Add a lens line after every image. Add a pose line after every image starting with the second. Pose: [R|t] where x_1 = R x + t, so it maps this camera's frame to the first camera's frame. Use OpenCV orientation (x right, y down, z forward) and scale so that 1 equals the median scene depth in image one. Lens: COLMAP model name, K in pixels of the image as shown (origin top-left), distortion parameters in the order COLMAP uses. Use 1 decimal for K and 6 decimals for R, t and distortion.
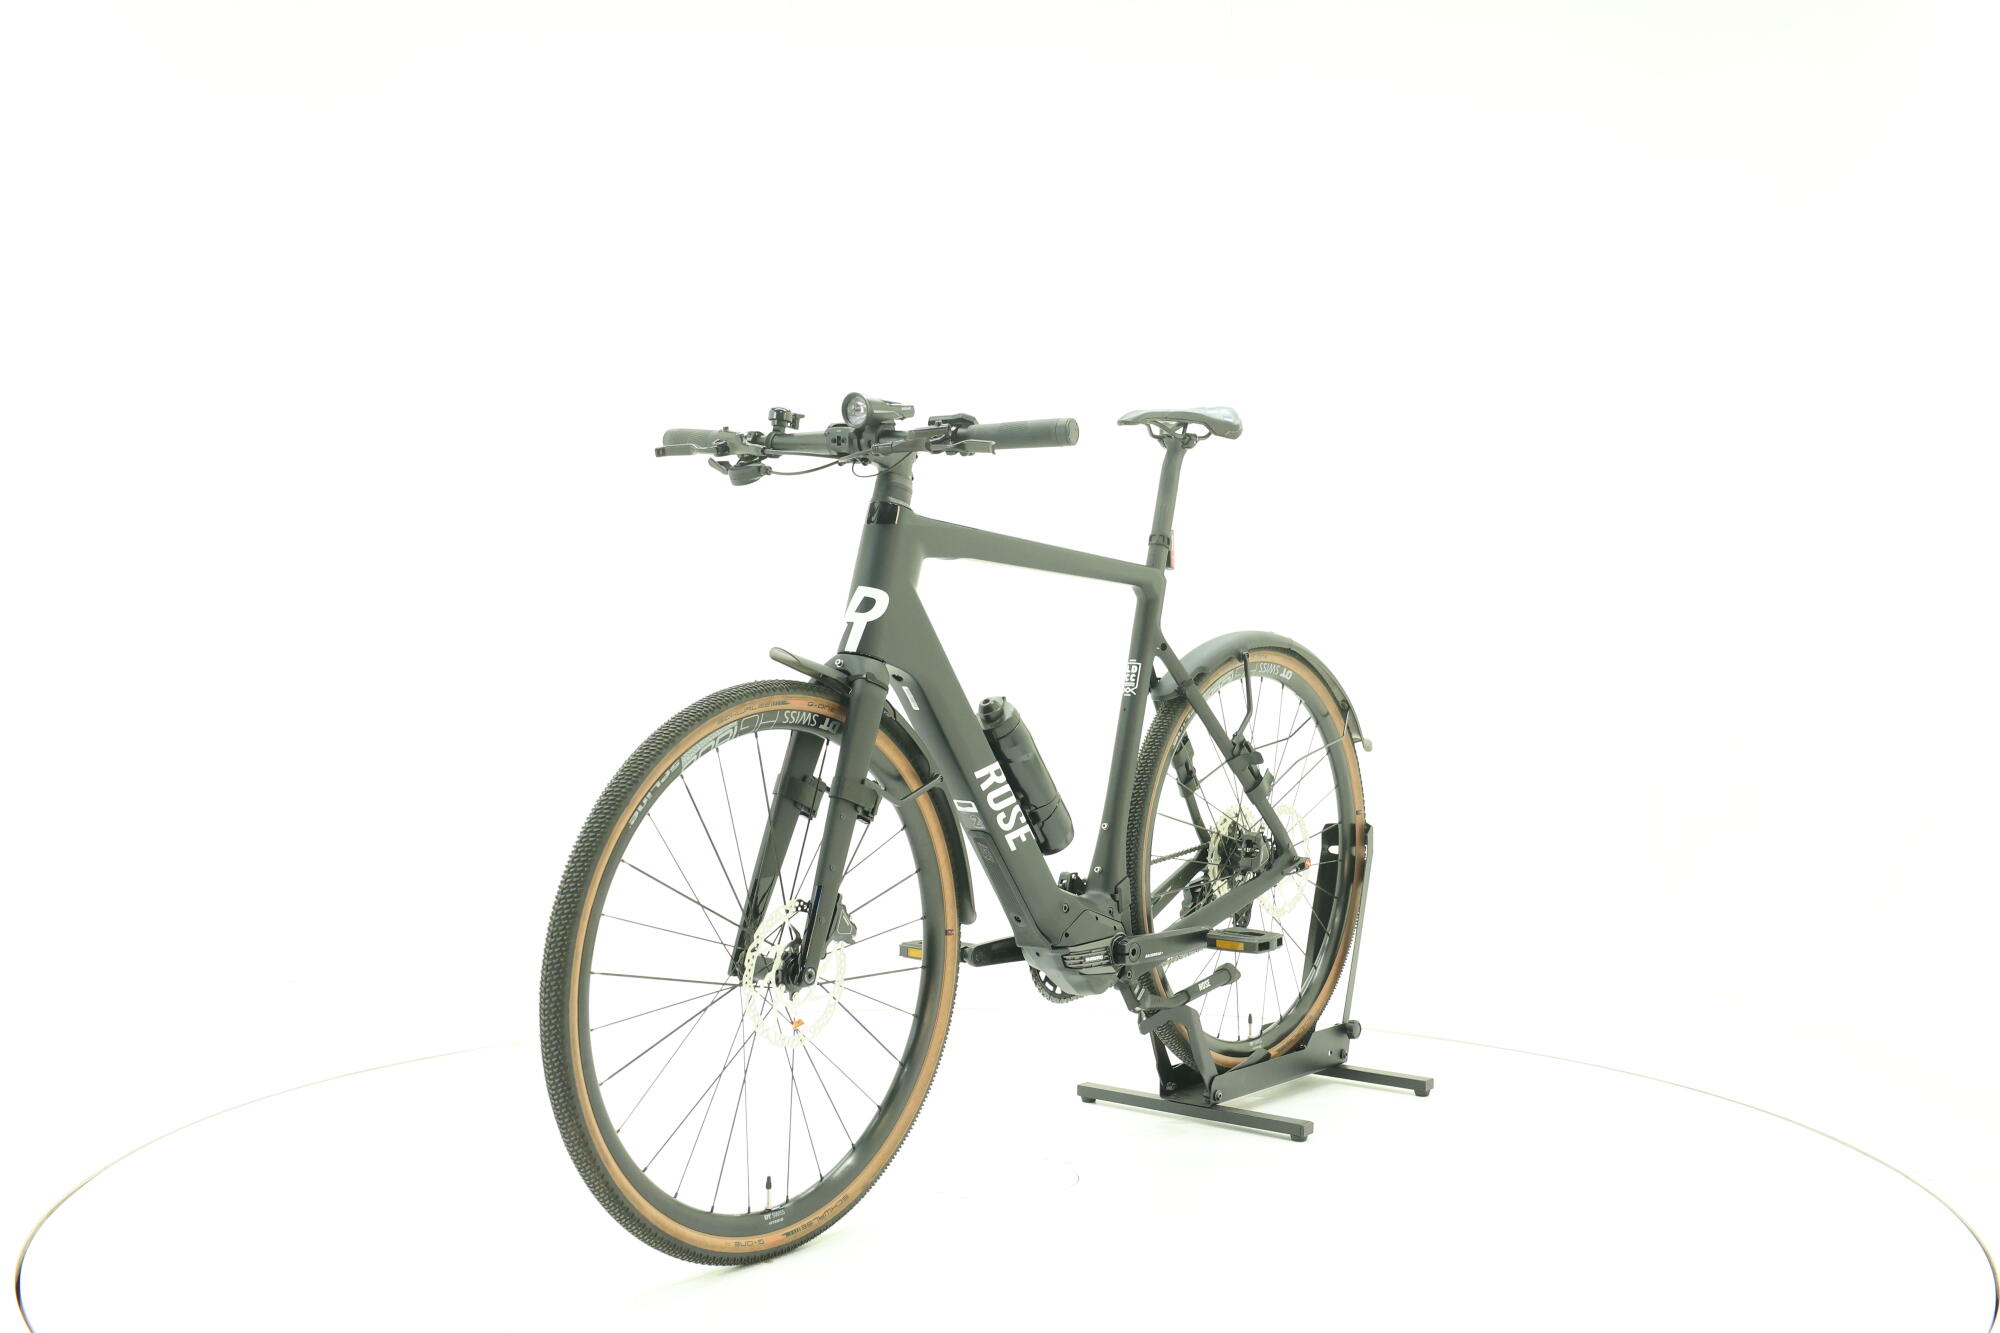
lens RADIAL K [[2133.1, 0, 1000.0], [0, 2133.1, 666.5], [0, 0, 1]] dist [0.005215, 0.002308]
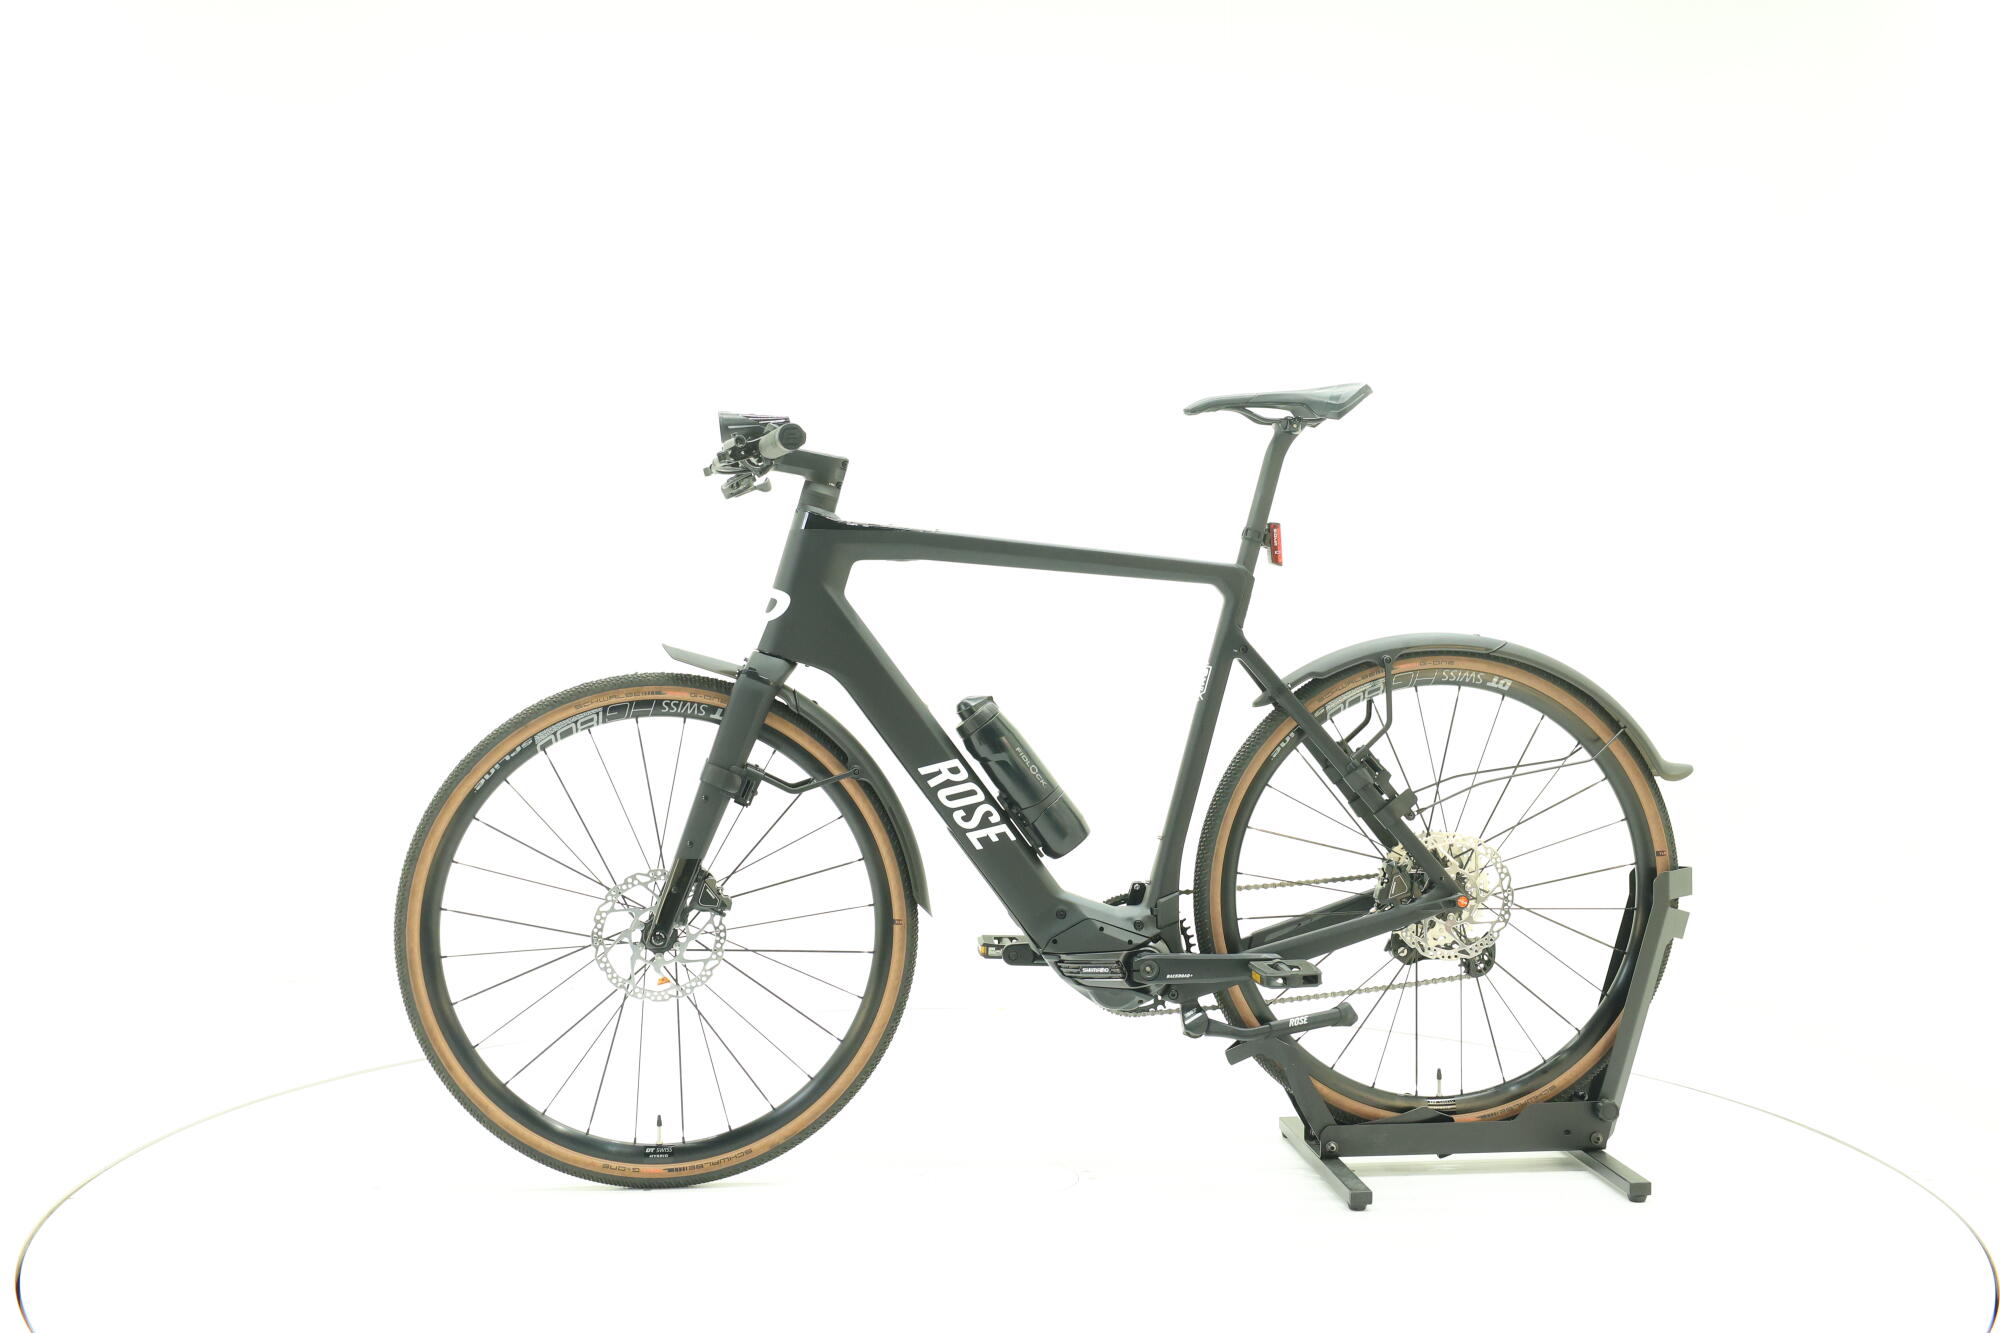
lens RADIAL K [[2133.1, 0, 1000.0], [0, 2133.1, 666.5], [0, 0, 1]] dist [0.005215, 0.002308]
pose [[0.707141, 0.014464, -0.706925, 0.763828], [-0.017039, 0.999849, 0.003413, -0.003555], [0.706868, 0.009632, 0.707280, 0.313276]]
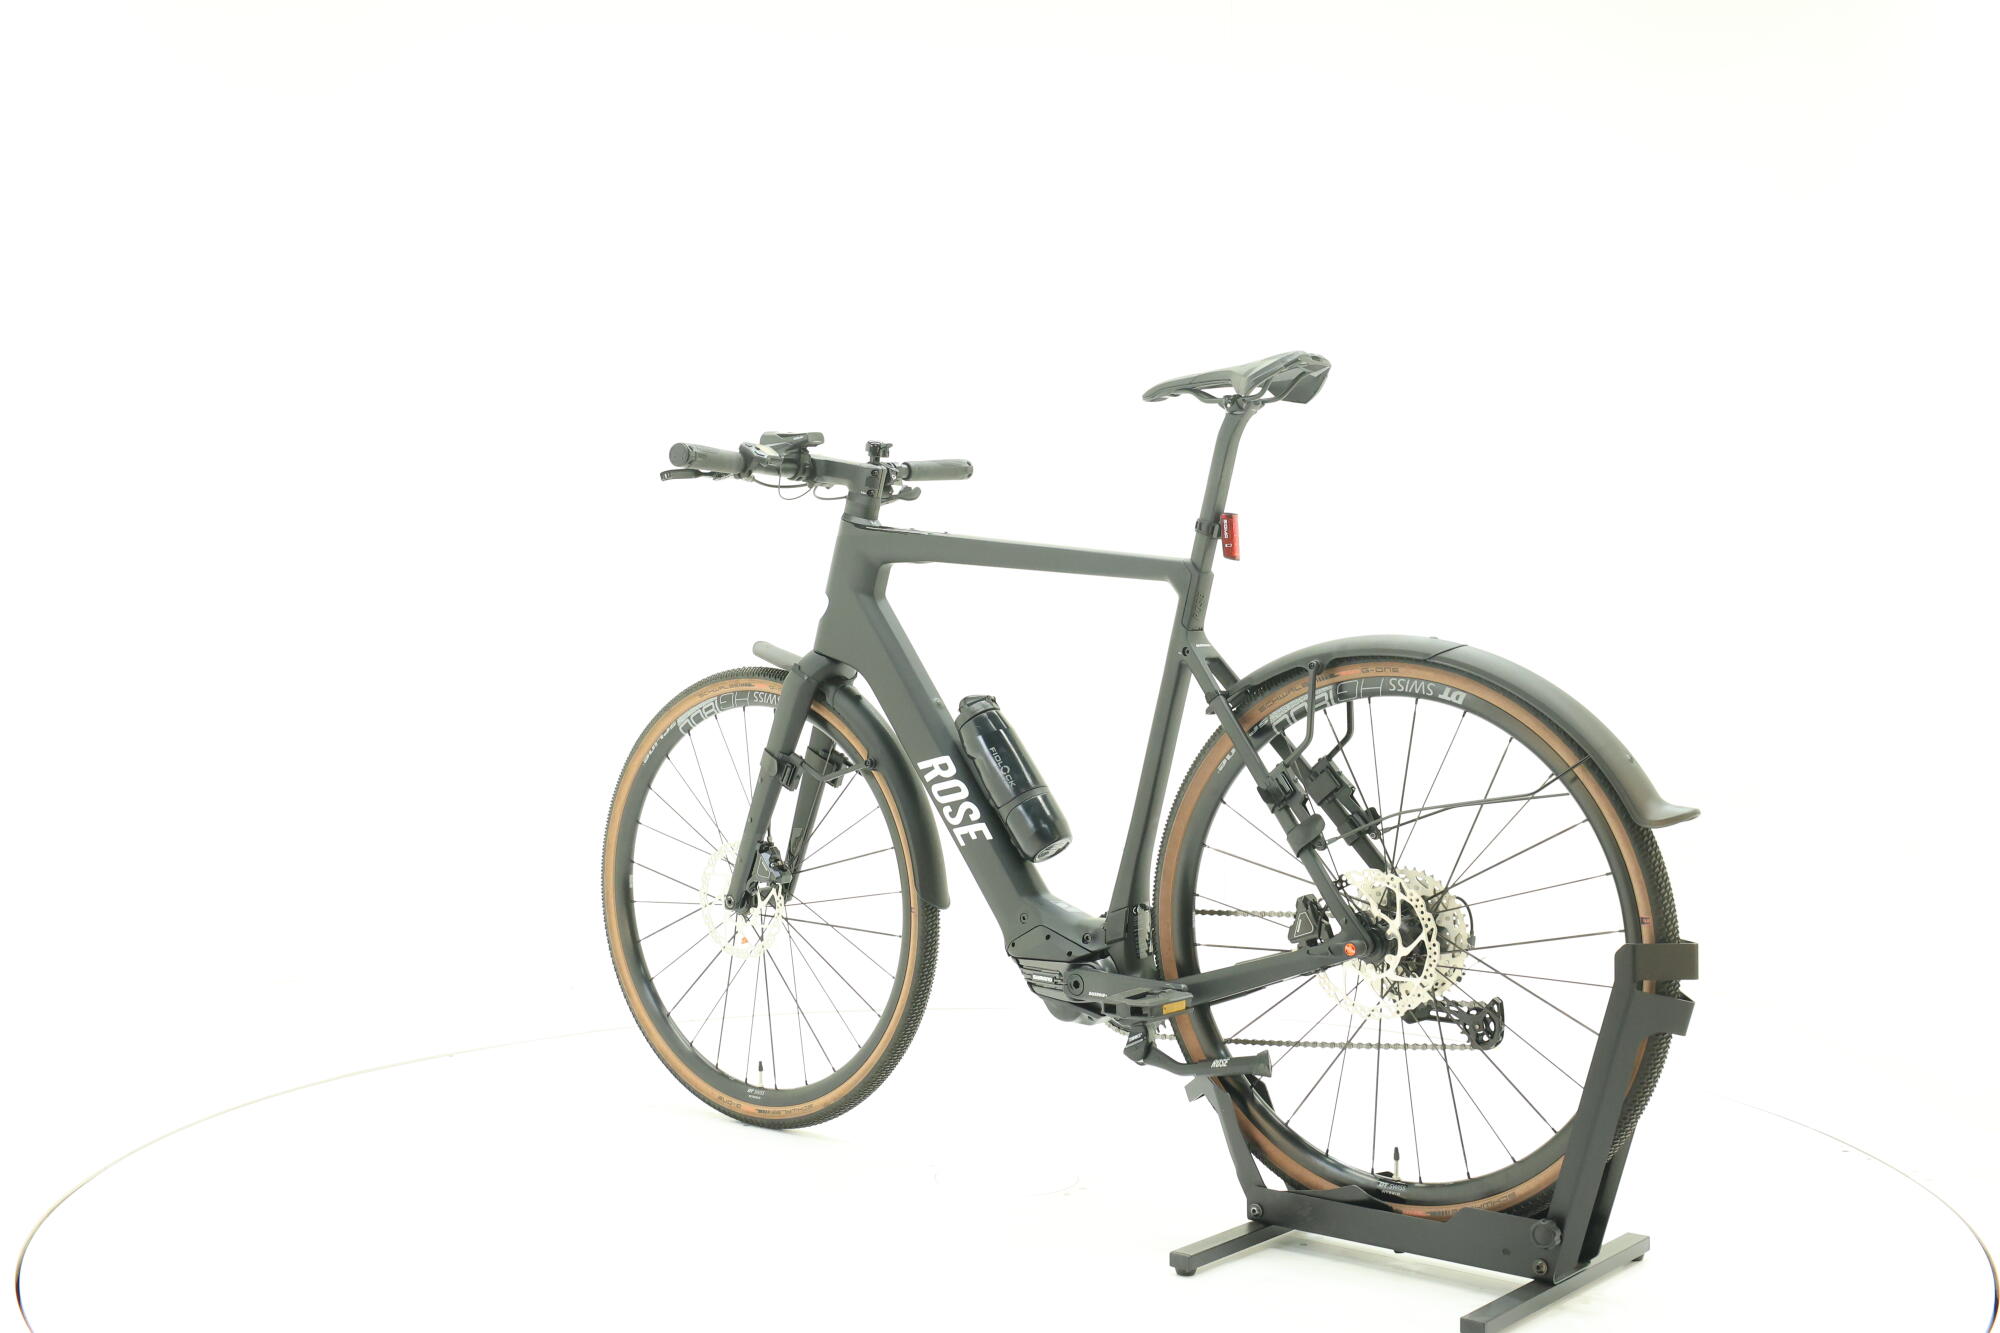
lens RADIAL K [[2133.1, 0, 1000.0], [0, 2133.1, 666.5], [0, 0, 1]] dist [0.005215, 0.002308]
pose [[-0.012368, 0.015713, -0.999800, 1.083832], [-0.028069, 0.999477, 0.016055, -0.017218], [0.999529, 0.028262, -0.011920, 1.087590]]
